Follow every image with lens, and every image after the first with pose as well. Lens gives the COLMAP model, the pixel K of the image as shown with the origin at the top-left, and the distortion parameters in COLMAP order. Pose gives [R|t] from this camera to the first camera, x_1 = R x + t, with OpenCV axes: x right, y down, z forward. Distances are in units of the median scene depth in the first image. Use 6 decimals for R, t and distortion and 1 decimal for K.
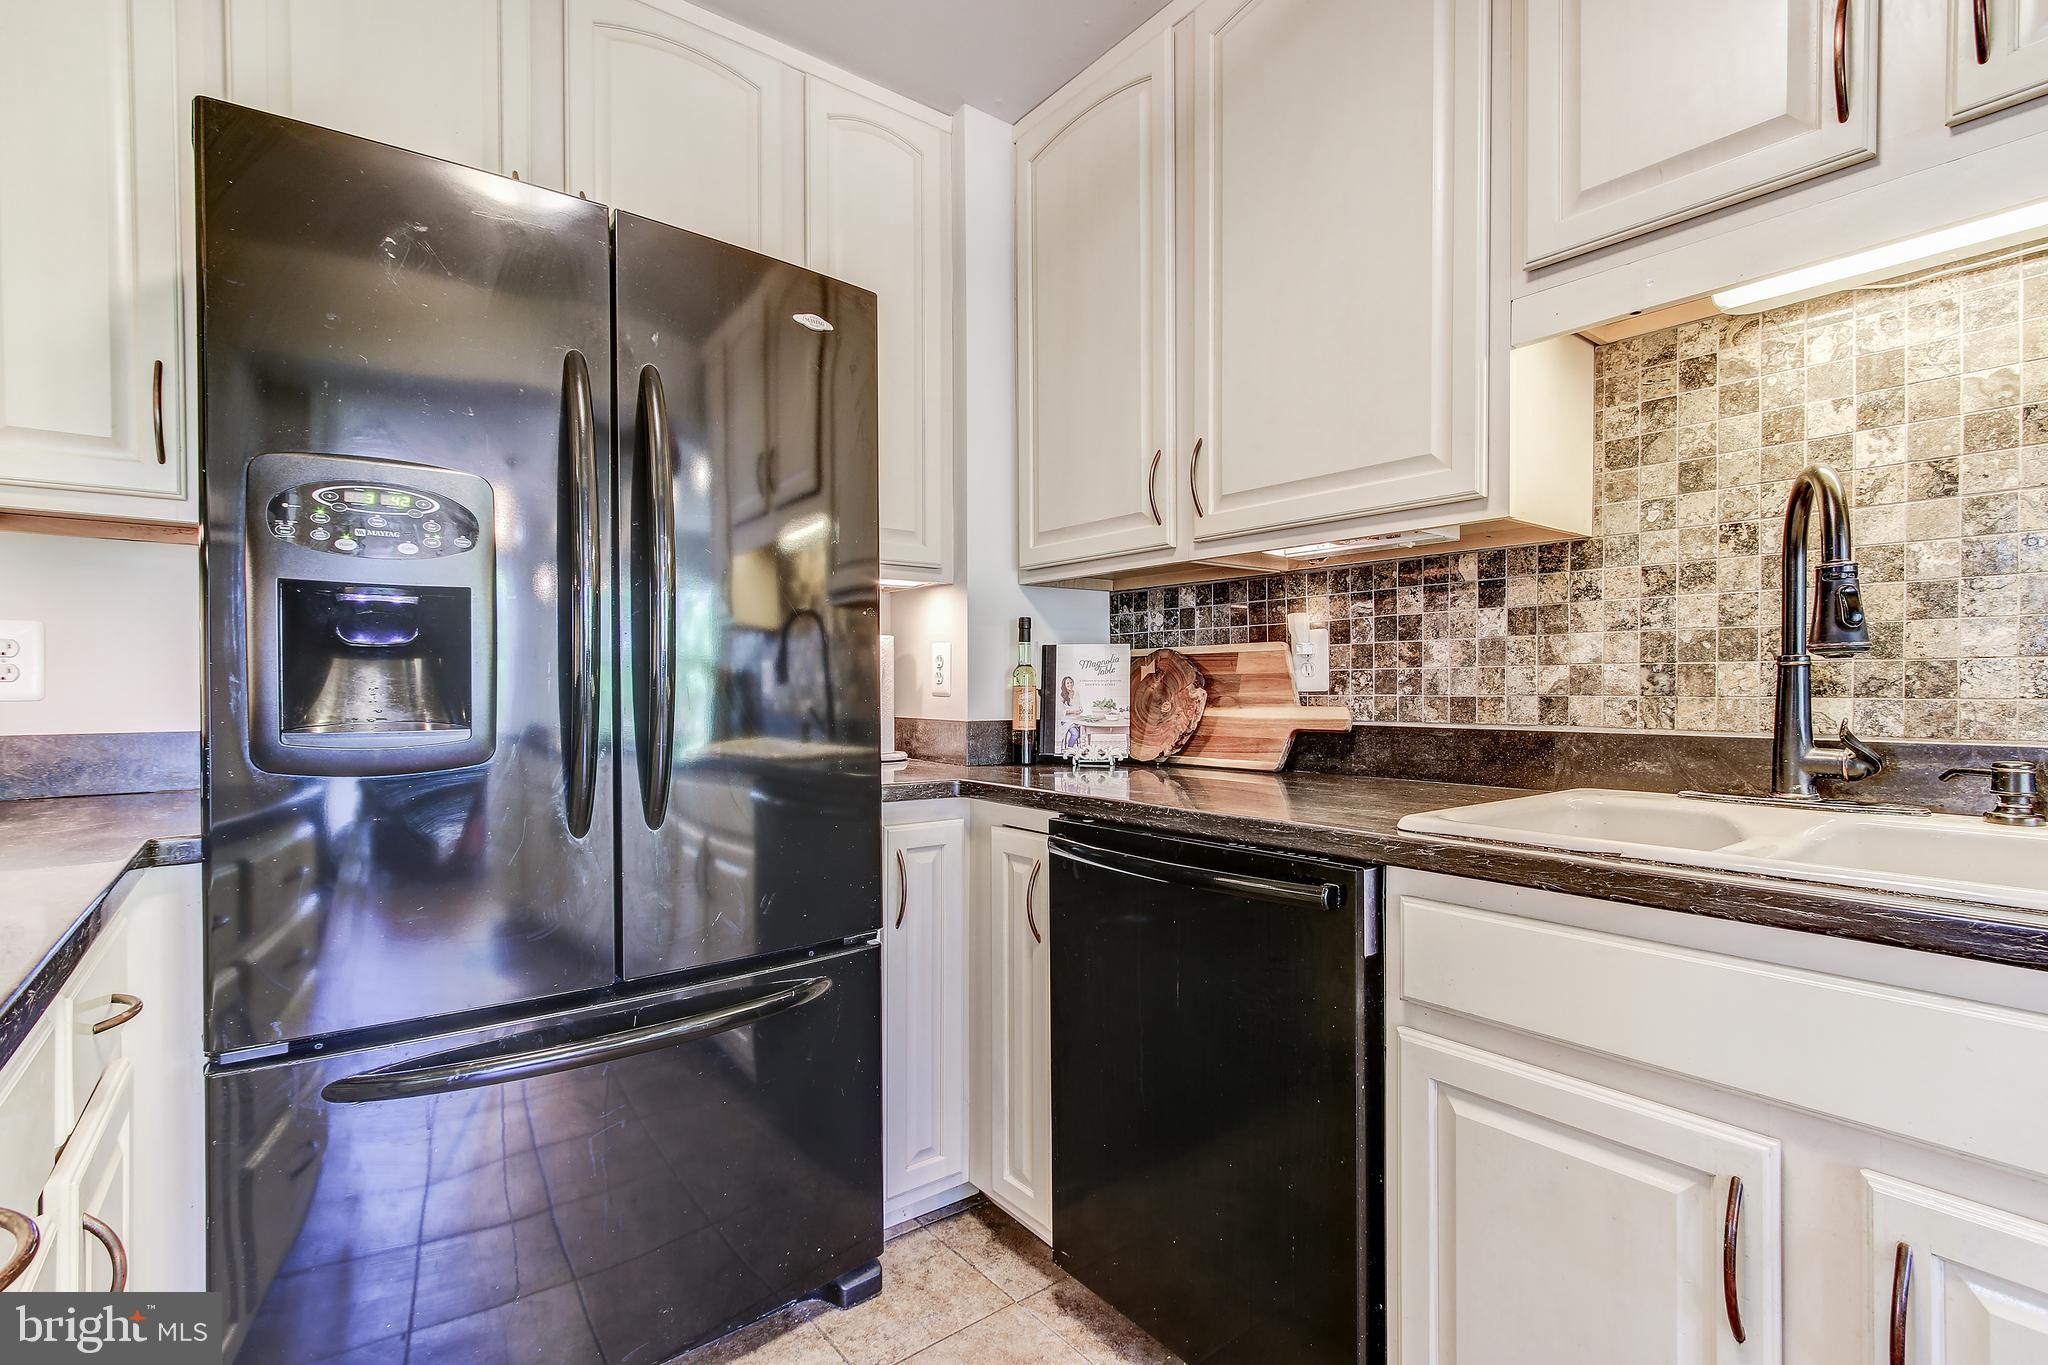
lens RADIAL K [[939.1, 0, 1032.2], [0, 939.1, 694.7], [0, 0, 1]] dist [-0.011192, 0.007212]
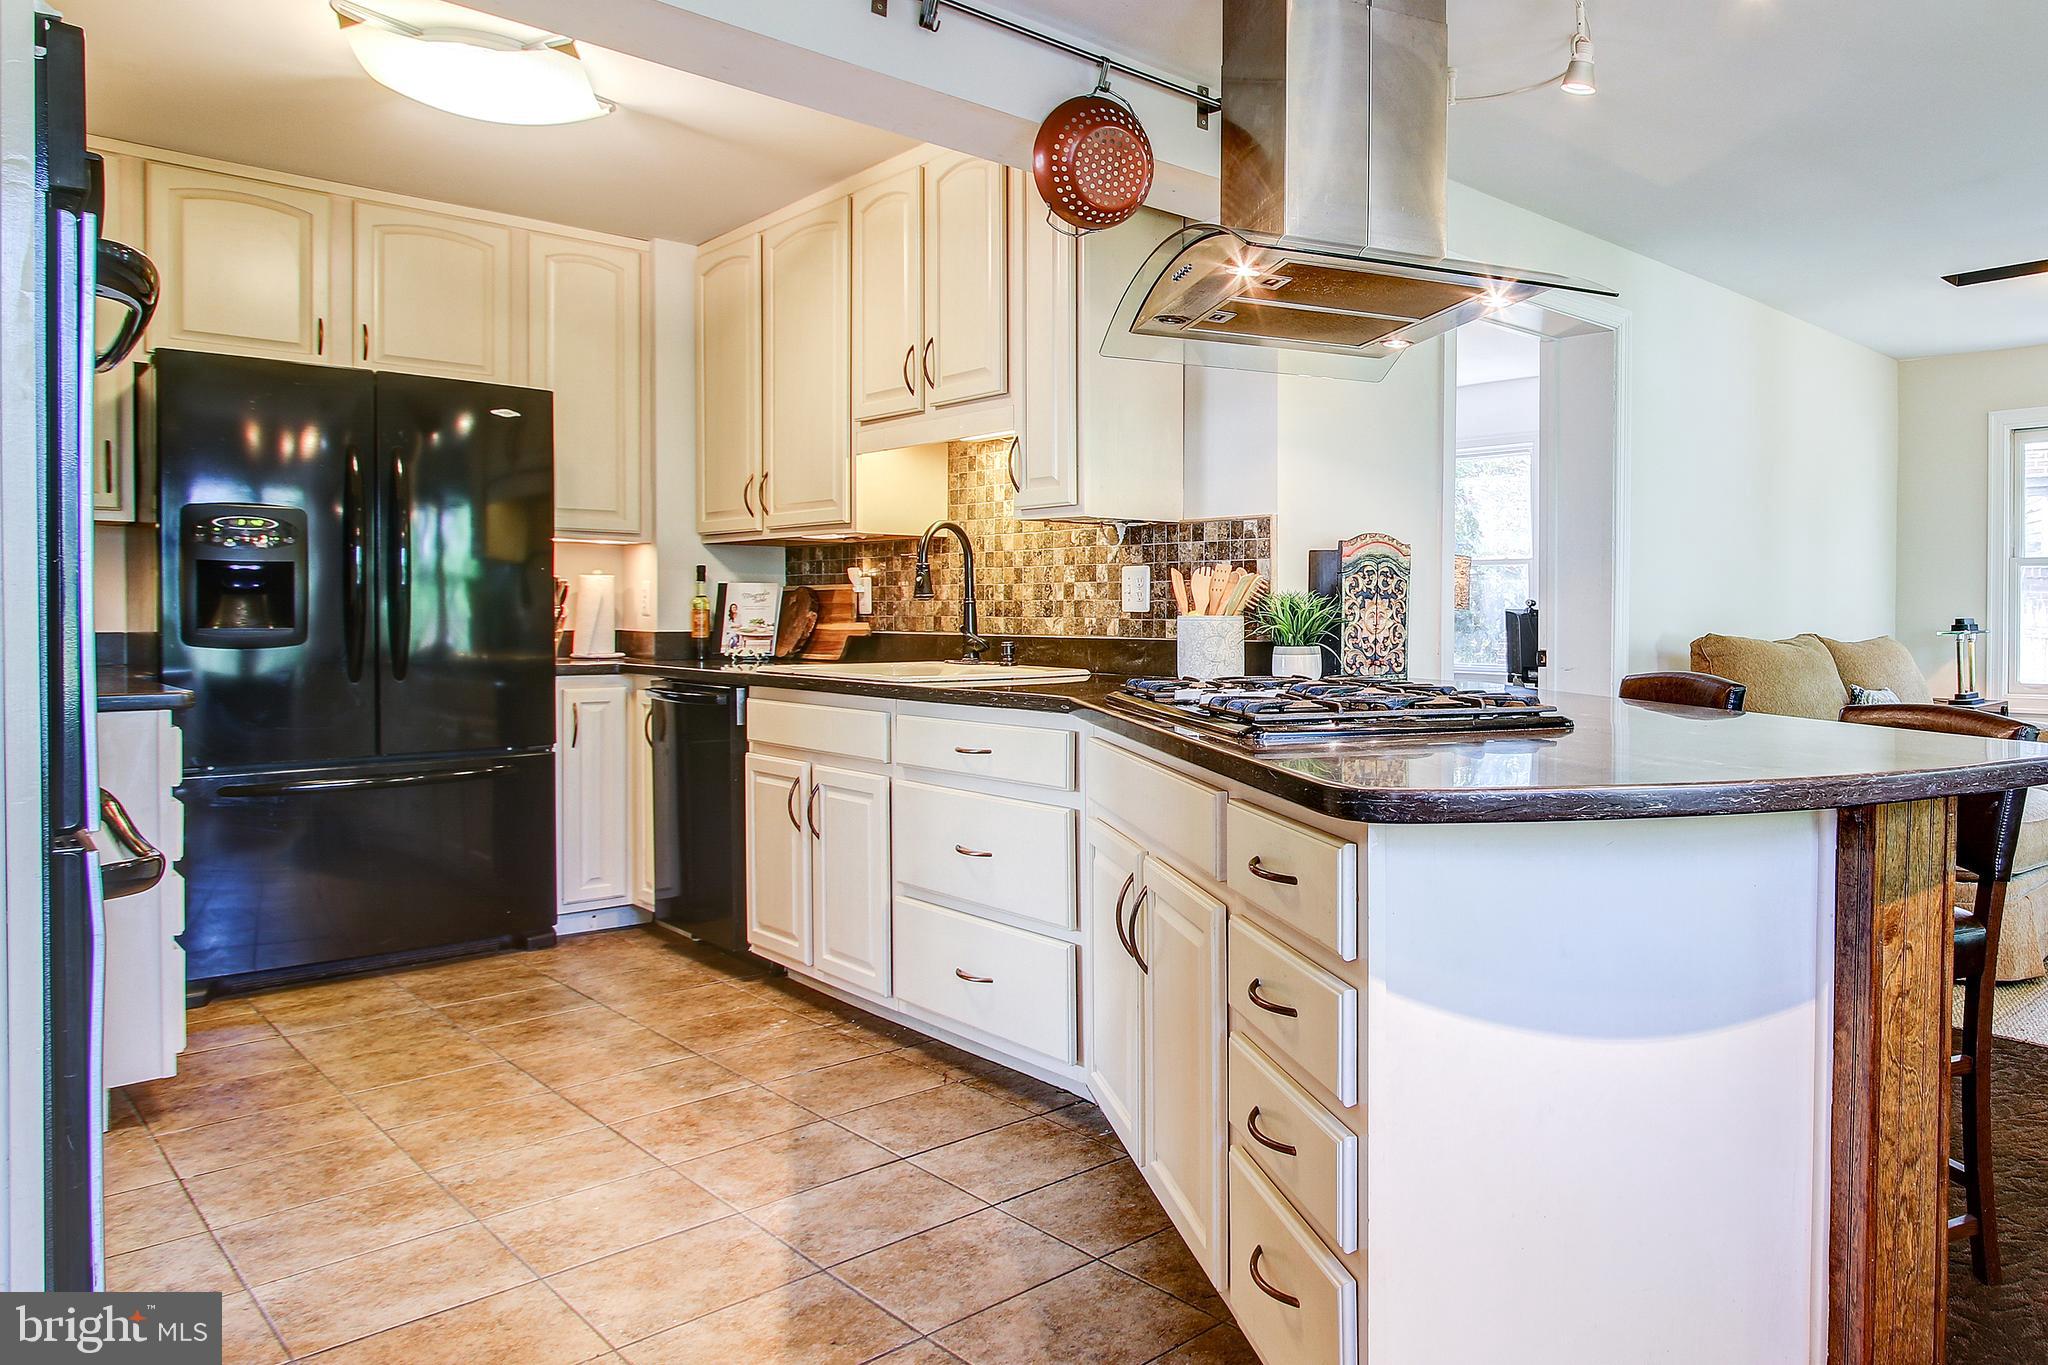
lens RADIAL K [[1307.9, 0, 1502.4], [0, 1307.9, 630.9], [0, 0, 1]] dist [-0.007011, -0.003715]
pose [[0.972492, 0.002622, 0.232923, 0.869395], [-0.004111, 0.999974, 0.005905, 0.008611], [-0.232902, -0.006700, 0.972477, -1.572939]]
